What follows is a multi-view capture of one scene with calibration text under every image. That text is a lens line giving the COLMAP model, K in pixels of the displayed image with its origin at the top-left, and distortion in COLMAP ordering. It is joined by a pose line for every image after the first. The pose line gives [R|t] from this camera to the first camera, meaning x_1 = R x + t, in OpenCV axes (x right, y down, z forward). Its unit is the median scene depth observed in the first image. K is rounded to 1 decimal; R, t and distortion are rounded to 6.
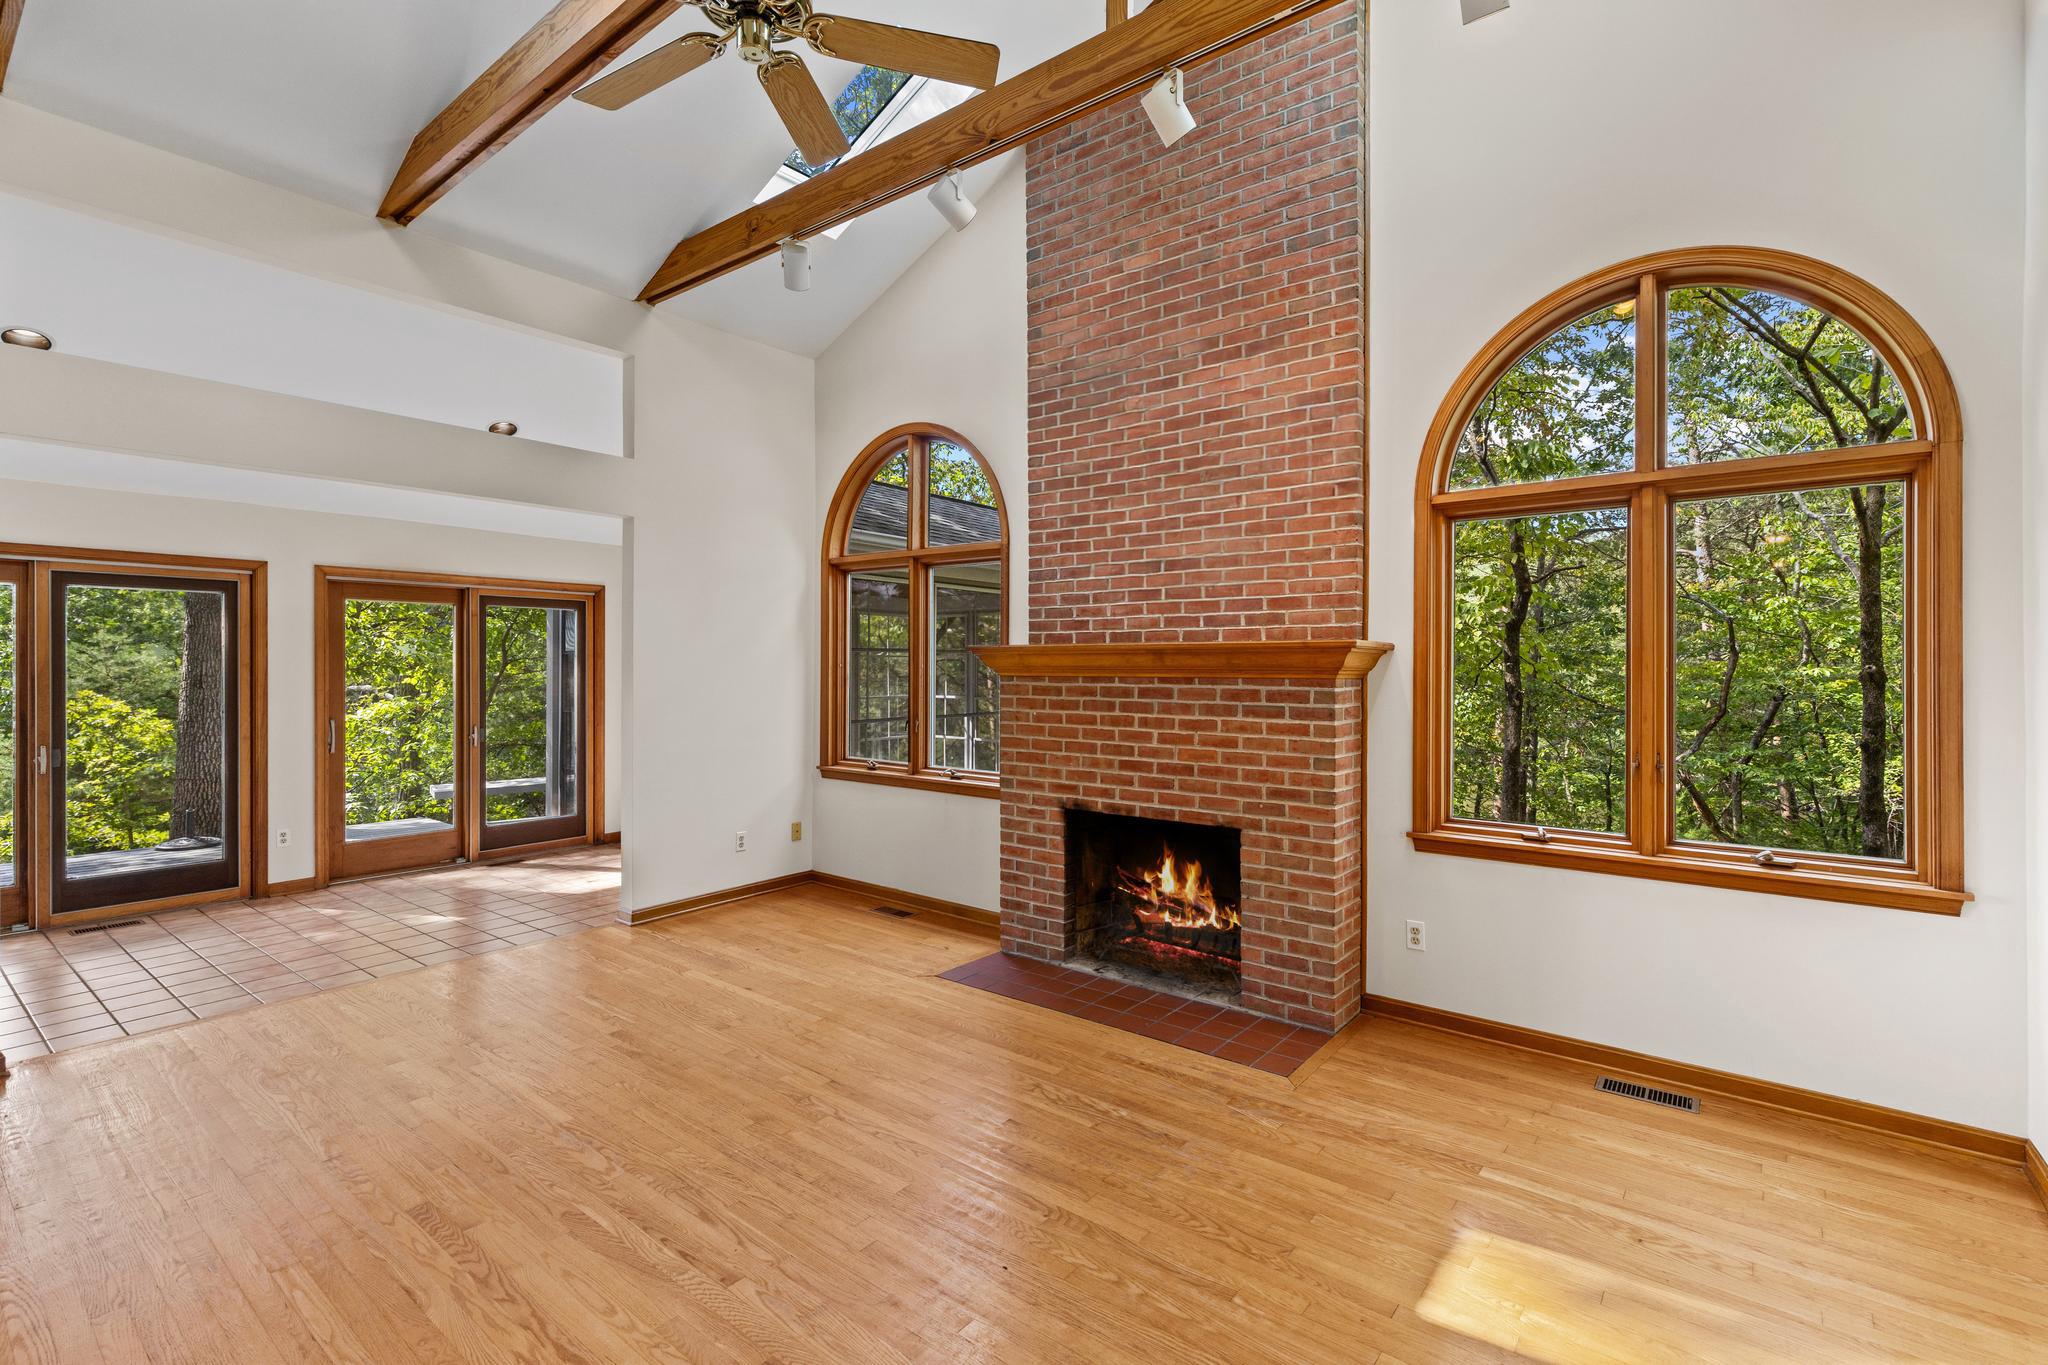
lens RADIAL K [[925.3, 0, 1027.4], [0, 925.3, 669.4], [0, 0, 1]] dist [0.004897, -0.001323]
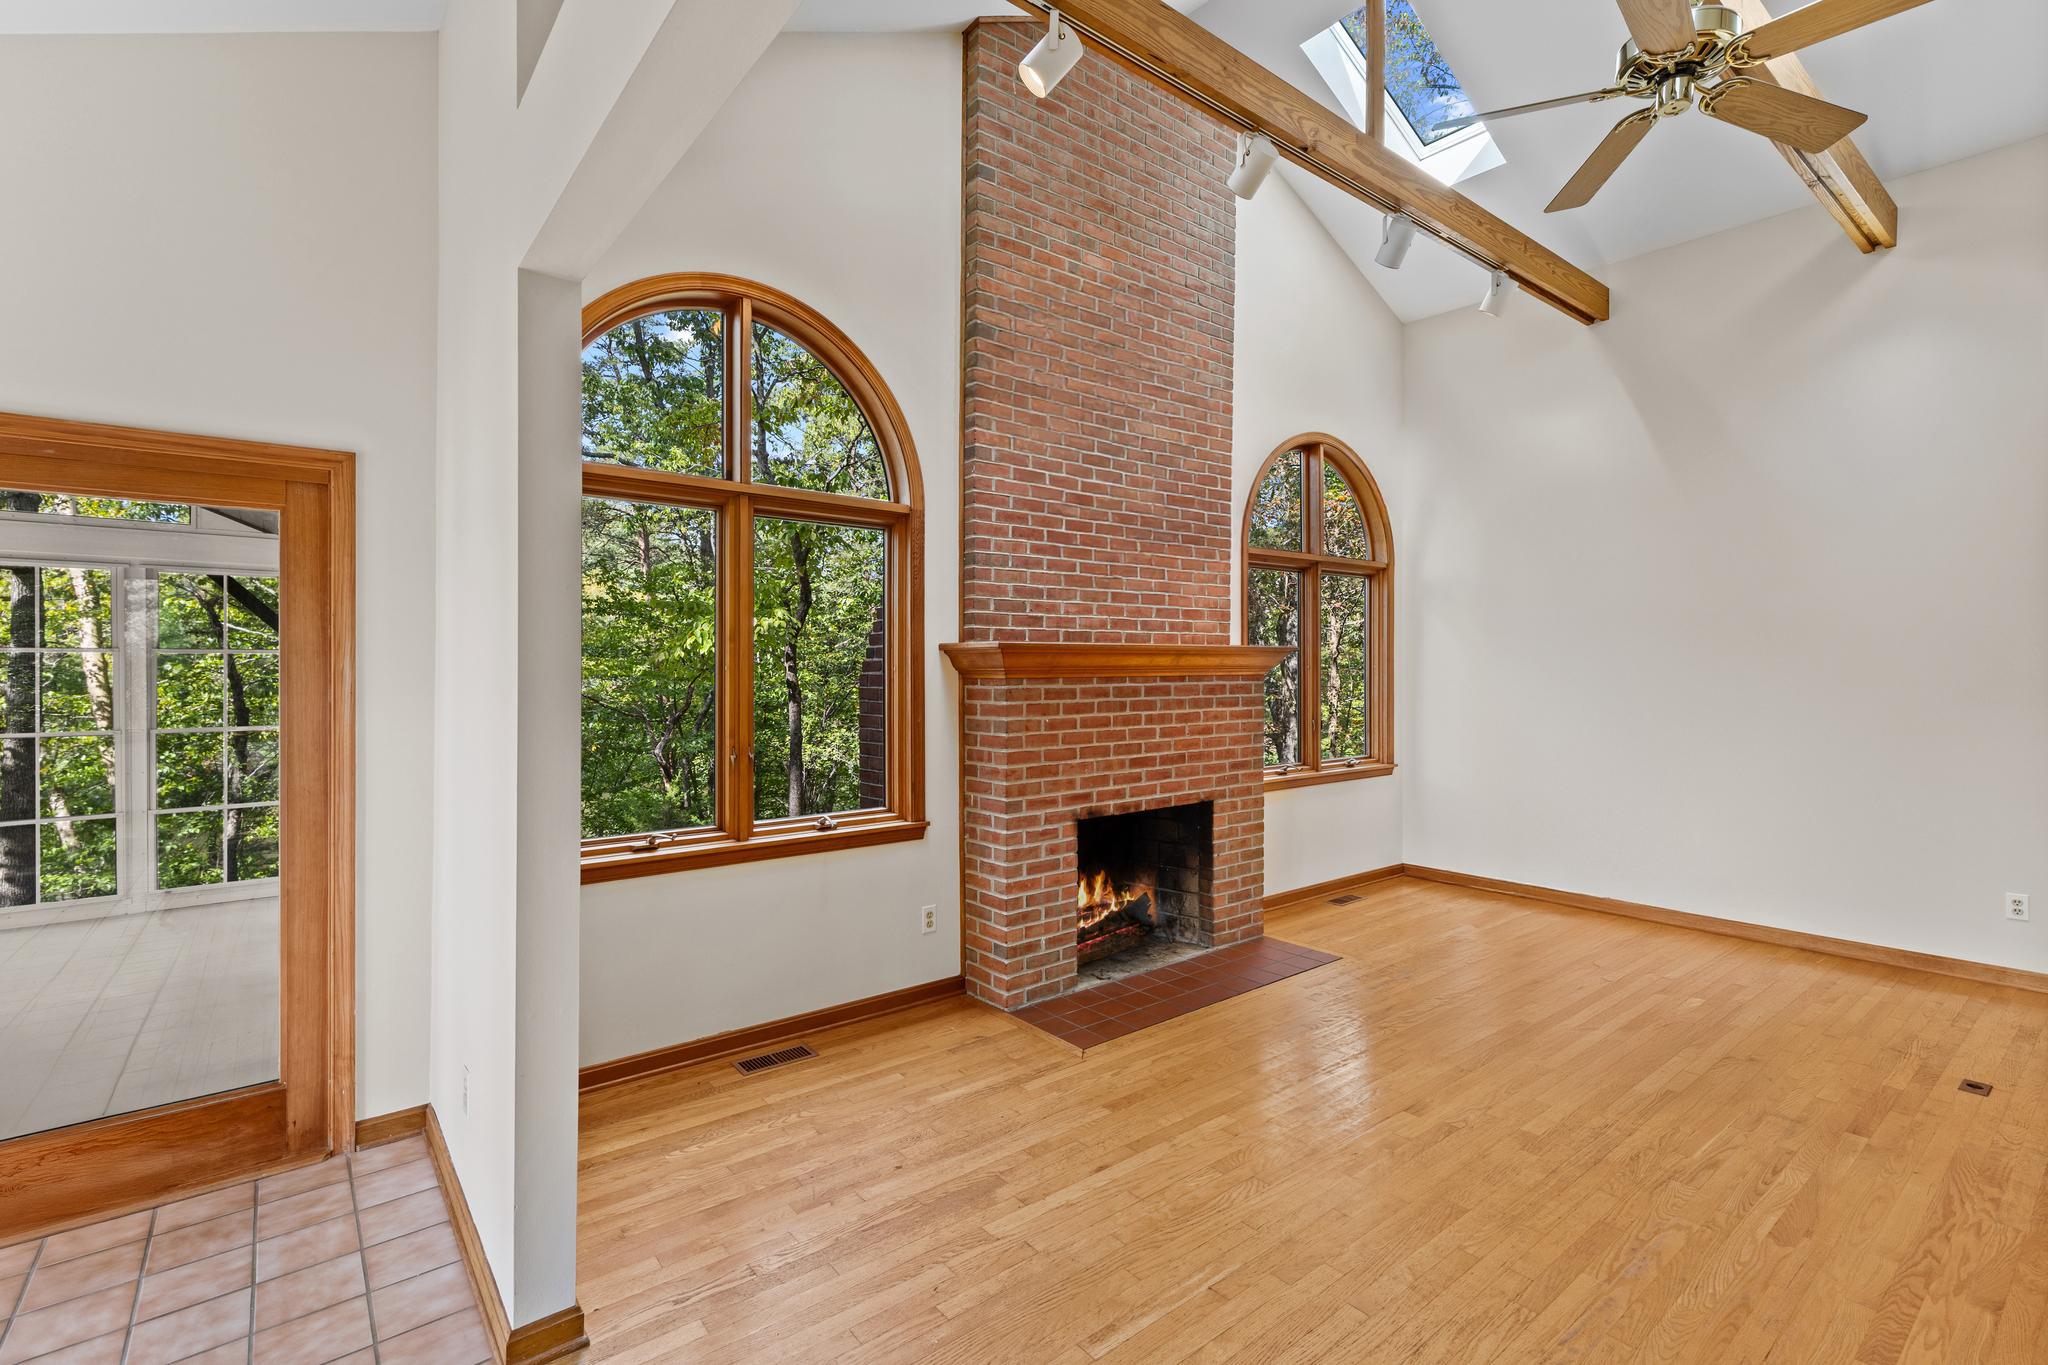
lens RADIAL K [[925.3, 0, 1024.8], [0, 925.3, 678.2], [0, 0, 1]] dist [0.004897, -0.001323]
pose [[0.226085, -0.014597, 0.973998, -0.896631], [0.007124, 0.999886, 0.013332, -0.004433], [-0.974082, 0.003925, 0.226163, 0.867662]]
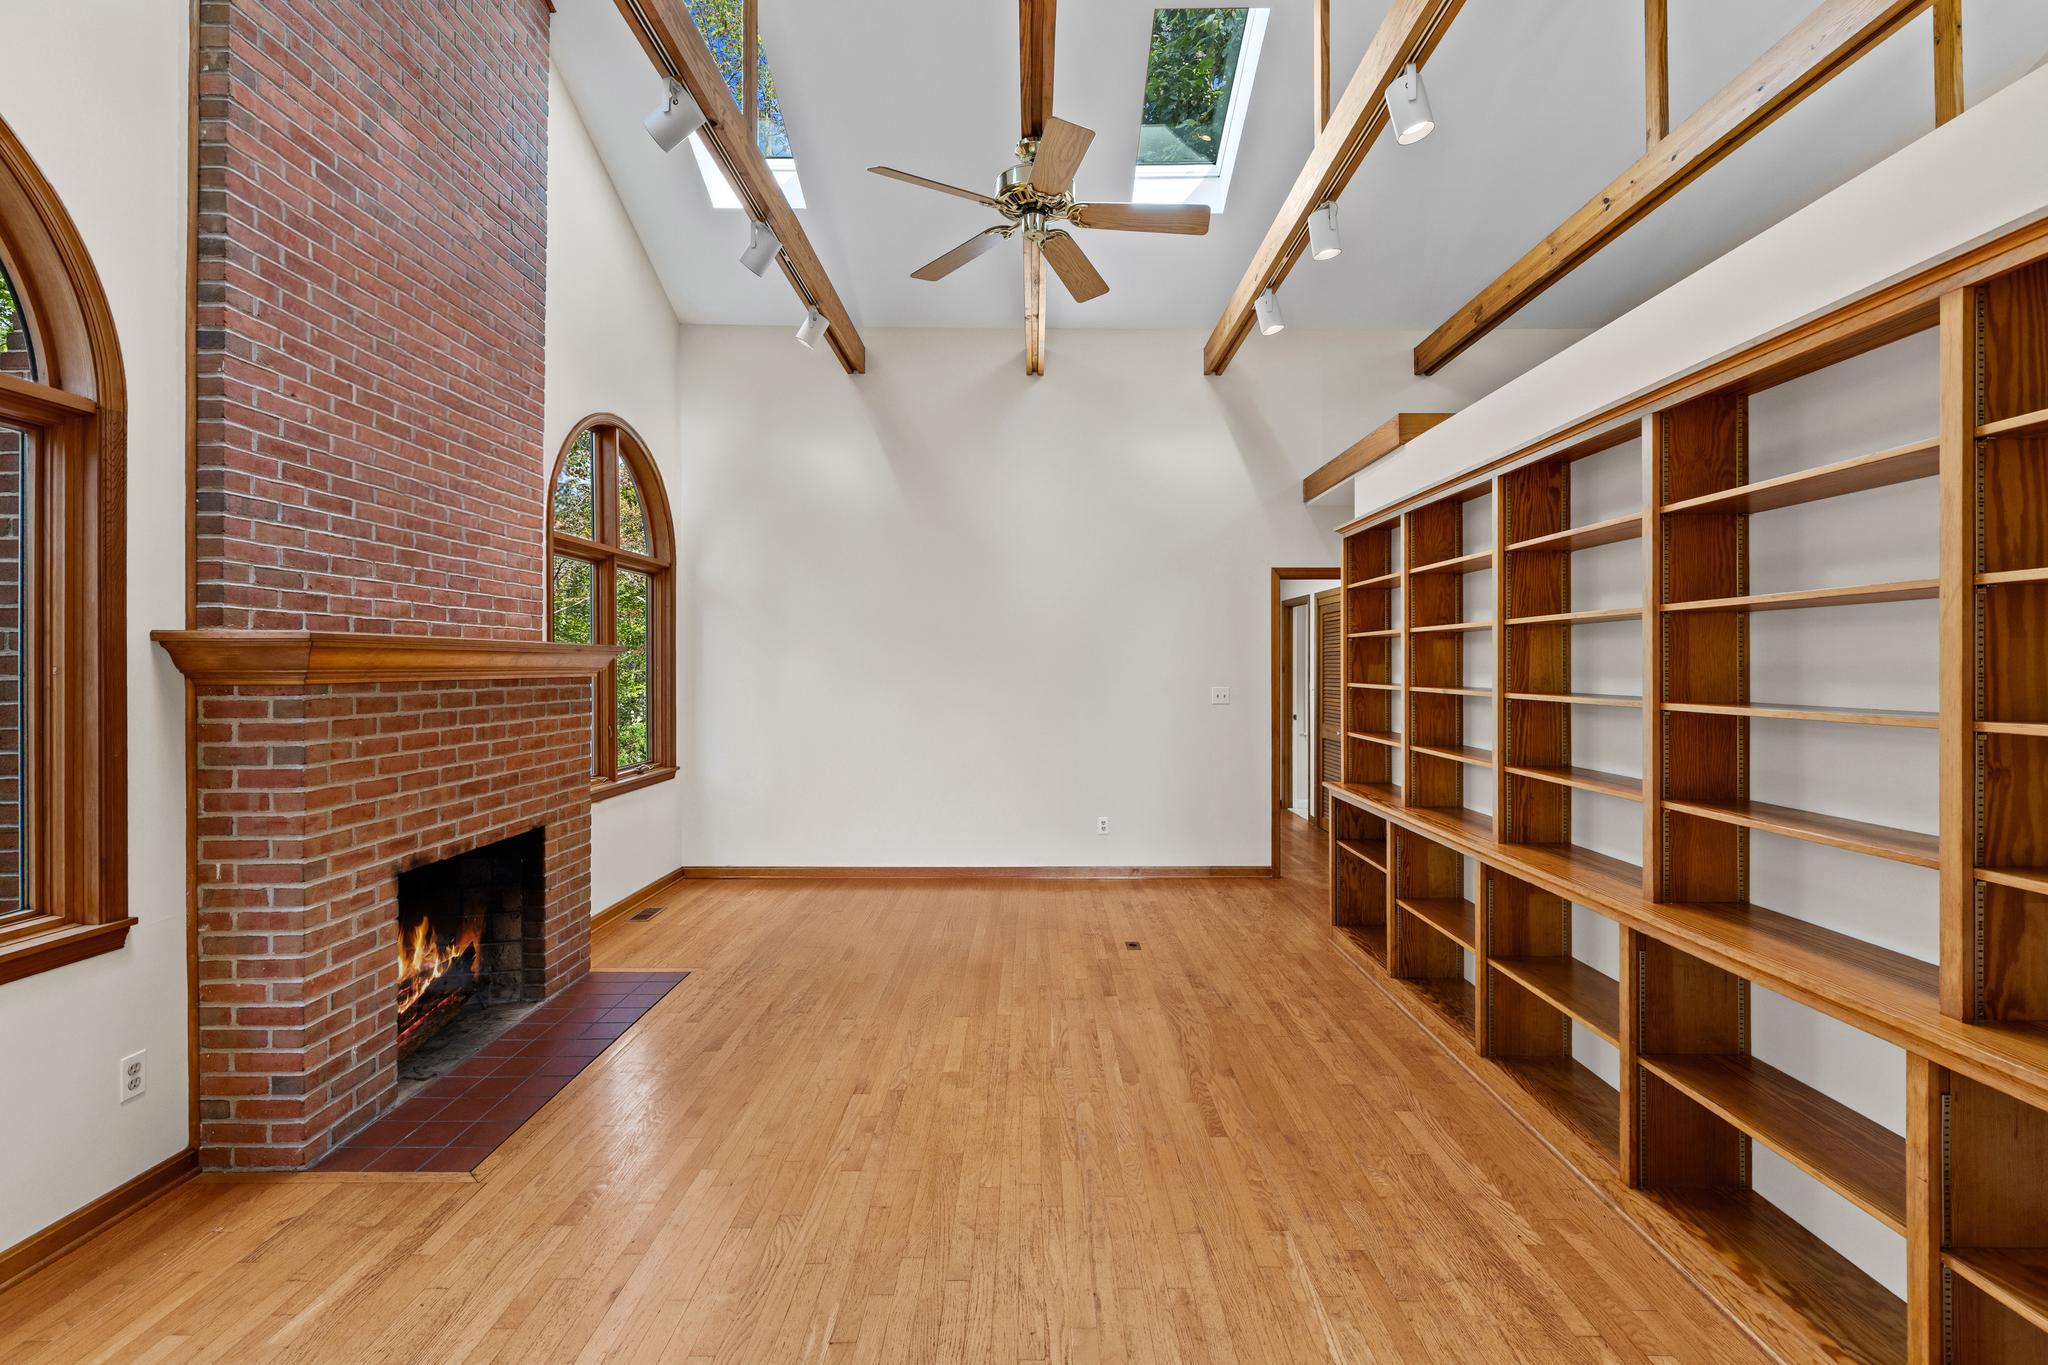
lens RADIAL K [[925.3, 0, 1029.1], [0, 925.3, 671.7], [0, 0, 1]] dist [0.004897, -0.001323]
pose [[-0.620045, -0.006585, 0.784538, -0.812235], [0.000711, 0.999960, 0.008955, -0.006065], [-0.784566, 0.006110, -0.620015, 1.090745]]
